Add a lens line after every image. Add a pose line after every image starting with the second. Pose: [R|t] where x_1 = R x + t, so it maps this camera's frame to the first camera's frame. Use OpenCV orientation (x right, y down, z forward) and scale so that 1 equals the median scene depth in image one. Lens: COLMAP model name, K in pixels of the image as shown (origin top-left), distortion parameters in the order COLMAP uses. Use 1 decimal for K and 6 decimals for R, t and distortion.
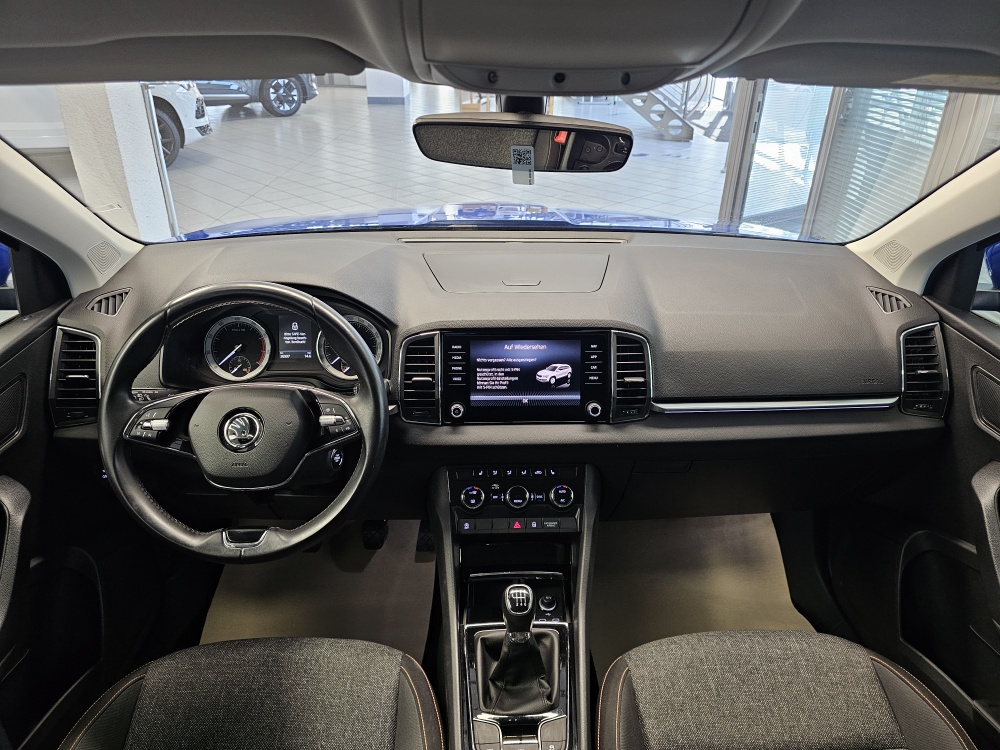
lens RADIAL K [[684.6, 0, 508.0], [0, 684.6, 368.7], [0, 0, 1]] dist [0.056184, -0.058981]
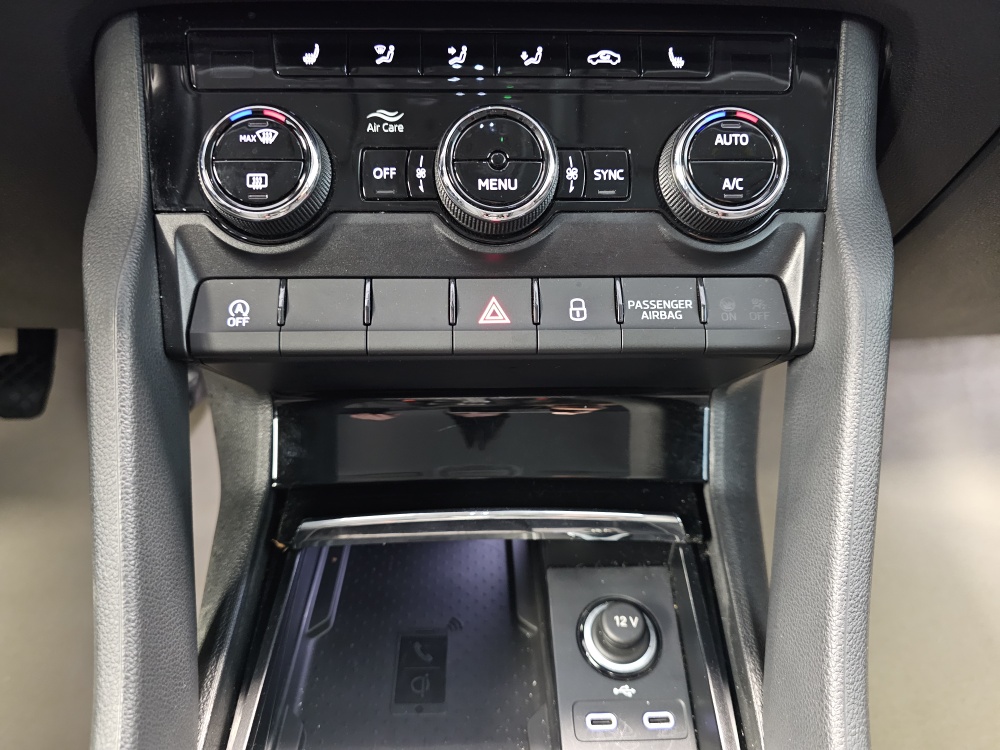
lens RADIAL K [[684.6, 0, 499.0], [0, 684.6, 366.1], [0, 0, 1]] dist [0.056184, -0.058981]
pose [[0.999874, 0.009459, -0.012758, 0.018093], [-0.006805, 0.980980, 0.193989, 0.210097], [0.014350, -0.193878, 0.980921, 0.821869]]
